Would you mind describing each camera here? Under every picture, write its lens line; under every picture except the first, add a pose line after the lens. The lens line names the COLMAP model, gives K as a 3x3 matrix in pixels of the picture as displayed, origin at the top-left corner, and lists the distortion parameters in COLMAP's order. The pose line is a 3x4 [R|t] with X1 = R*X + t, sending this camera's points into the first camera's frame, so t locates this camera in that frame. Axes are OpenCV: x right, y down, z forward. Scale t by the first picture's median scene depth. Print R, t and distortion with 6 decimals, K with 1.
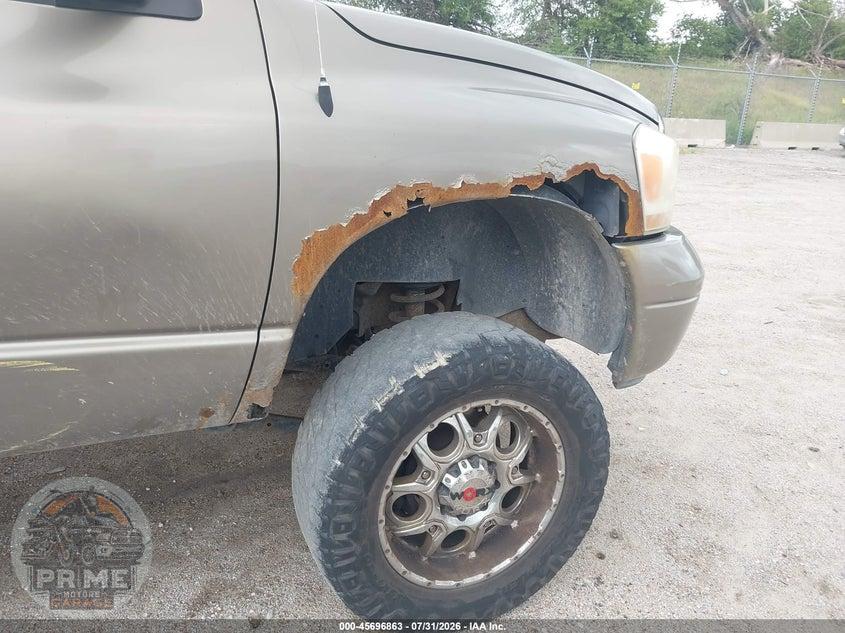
lens RADIAL K [[671.9, 0, 410.4], [0, 671.9, 323.2], [0, 0, 1]] dist [0.001300, -0.011103]
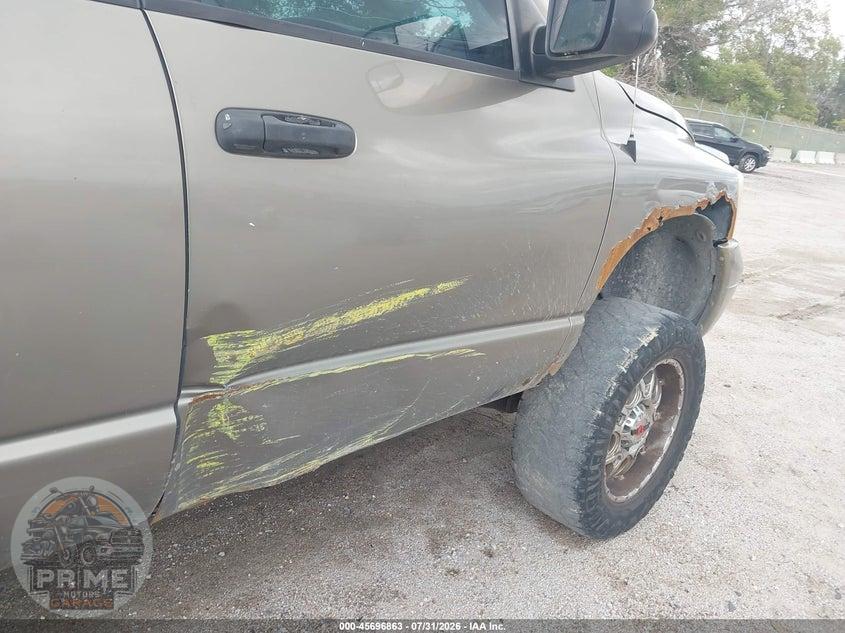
lens RADIAL K [[652.3, 0, 425.1], [0, 652.3, 337.6], [0, 0, 1]] dist [0.004208, -0.001513]
pose [[0.942460, -0.071976, 0.326479, -0.848277], [0.058933, 0.997025, 0.049680, -0.030679], [-0.329083, -0.027581, 0.943898, -0.129252]]
